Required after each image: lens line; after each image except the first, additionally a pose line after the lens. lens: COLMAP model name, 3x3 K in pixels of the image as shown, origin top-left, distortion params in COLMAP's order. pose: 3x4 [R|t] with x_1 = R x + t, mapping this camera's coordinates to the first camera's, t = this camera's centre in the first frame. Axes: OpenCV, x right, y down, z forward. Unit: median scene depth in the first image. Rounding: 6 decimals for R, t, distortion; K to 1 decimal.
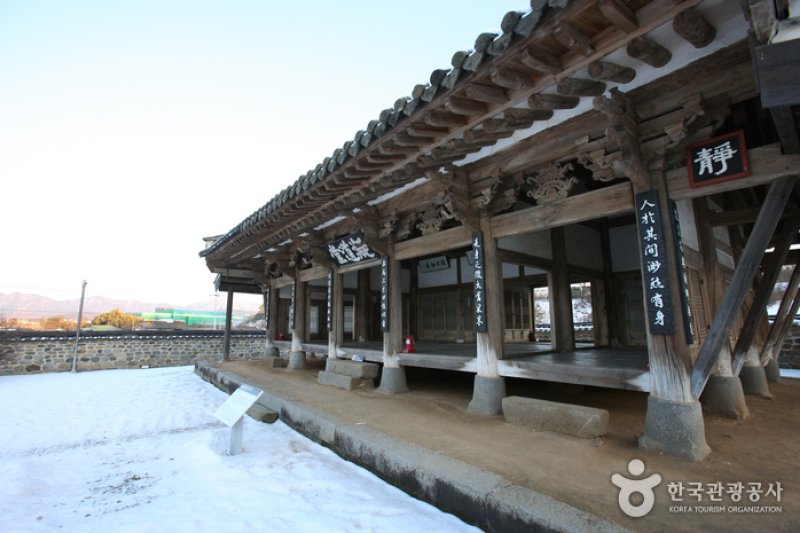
lens RADIAL K [[366.7, 0, 393.5], [0, 366.7, 266.5], [0, 0, 1]] dist [-0.050649, 0.009477]
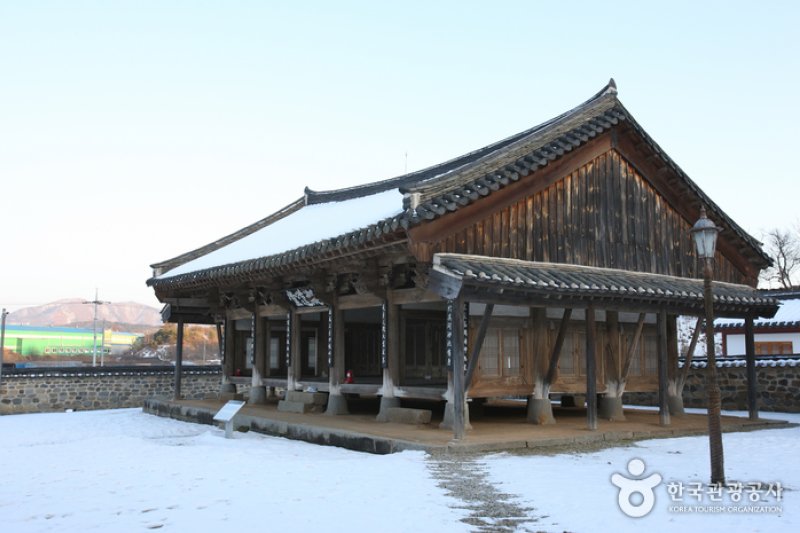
lens RADIAL K [[767.0, 0, 395.8], [0, 767.0, 272.7], [0, 0, 1]] dist [0.040614, 0.000000]
pose [[0.998542, -0.002488, -0.053925, 0.307996], [0.005400, 0.998530, 0.053930, -0.256609], [0.053711, -0.054142, 0.997088, -1.433487]]
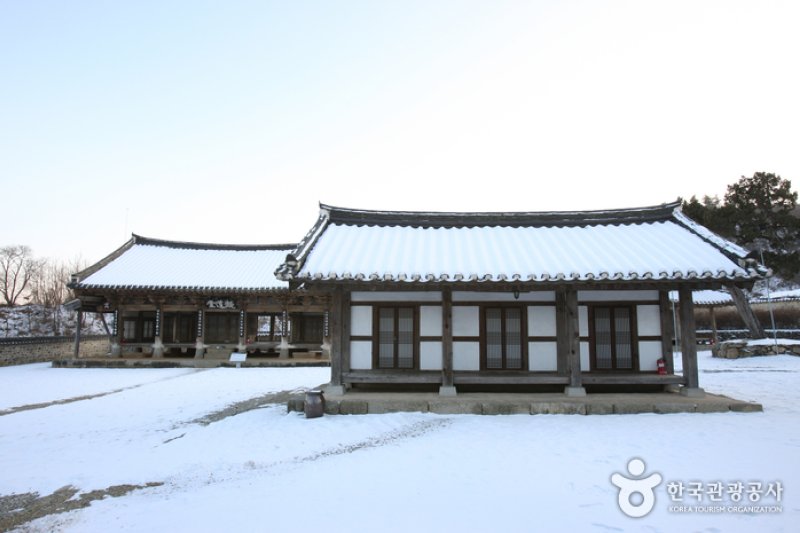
lens RADIAL K [[489.5, 0, 396.6], [0, 489.5, 268.8], [0, 0, 1]] dist [-0.024373, 0.013701]
pose [[0.598209, 0.098553, 0.795257, -2.080887], [-0.130451, 0.991147, -0.024701, -0.356312], [-0.790651, -0.088966, 0.605769, -1.917939]]
